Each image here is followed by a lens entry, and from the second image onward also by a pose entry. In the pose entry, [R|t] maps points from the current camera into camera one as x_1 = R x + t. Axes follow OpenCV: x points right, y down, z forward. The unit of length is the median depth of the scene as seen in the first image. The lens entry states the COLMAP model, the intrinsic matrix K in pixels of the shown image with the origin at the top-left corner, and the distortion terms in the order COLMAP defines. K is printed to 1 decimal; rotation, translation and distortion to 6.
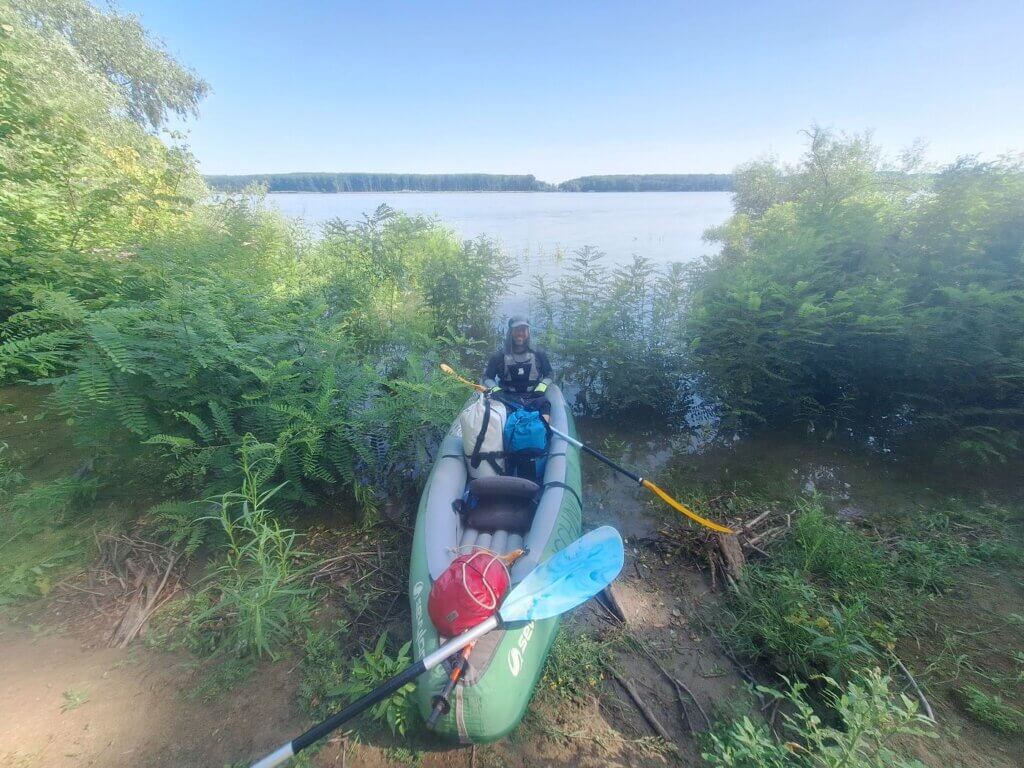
lens RADIAL K [[405.5, 0, 500.2], [0, 405.5, 380.6], [0, 0, 1]] dist [-0.011616, -0.000007]
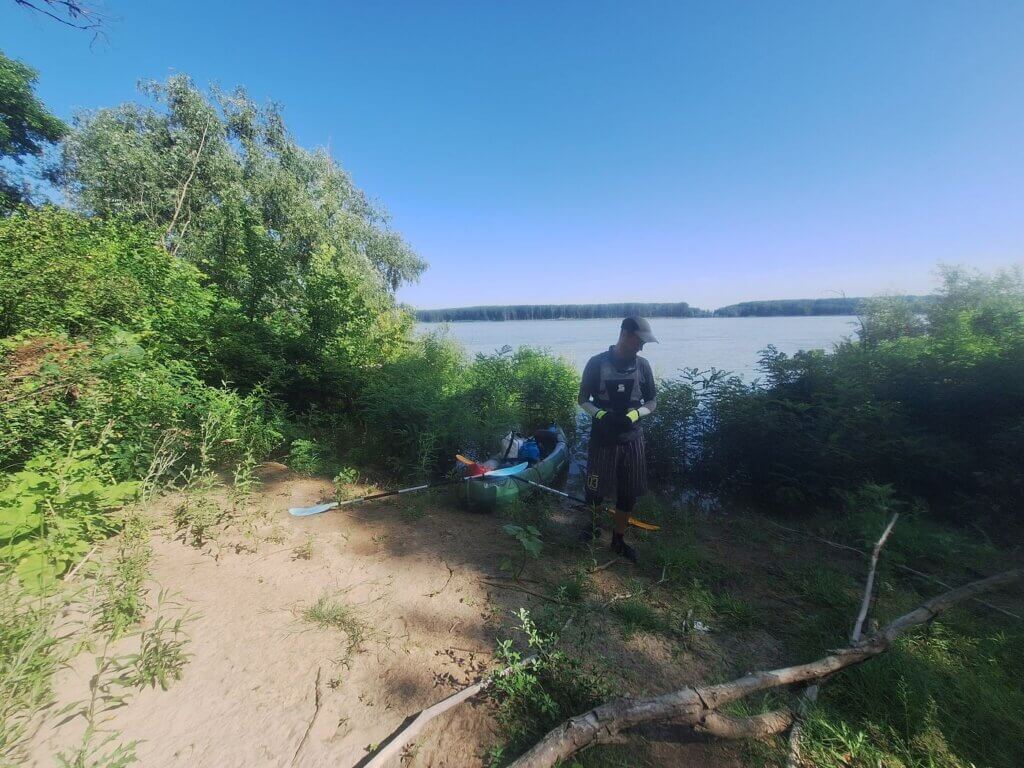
lens RADIAL K [[405.5, 0, 500.2], [0, 405.5, 380.6], [0, 0, 1]] dist [-0.011616, -0.000007]
pose [[0.932851, 0.042454, -0.357753, 0.126154], [-0.140177, 0.957551, -0.251886, 0.060921], [0.331873, 0.285121, 0.899203, -0.212384]]
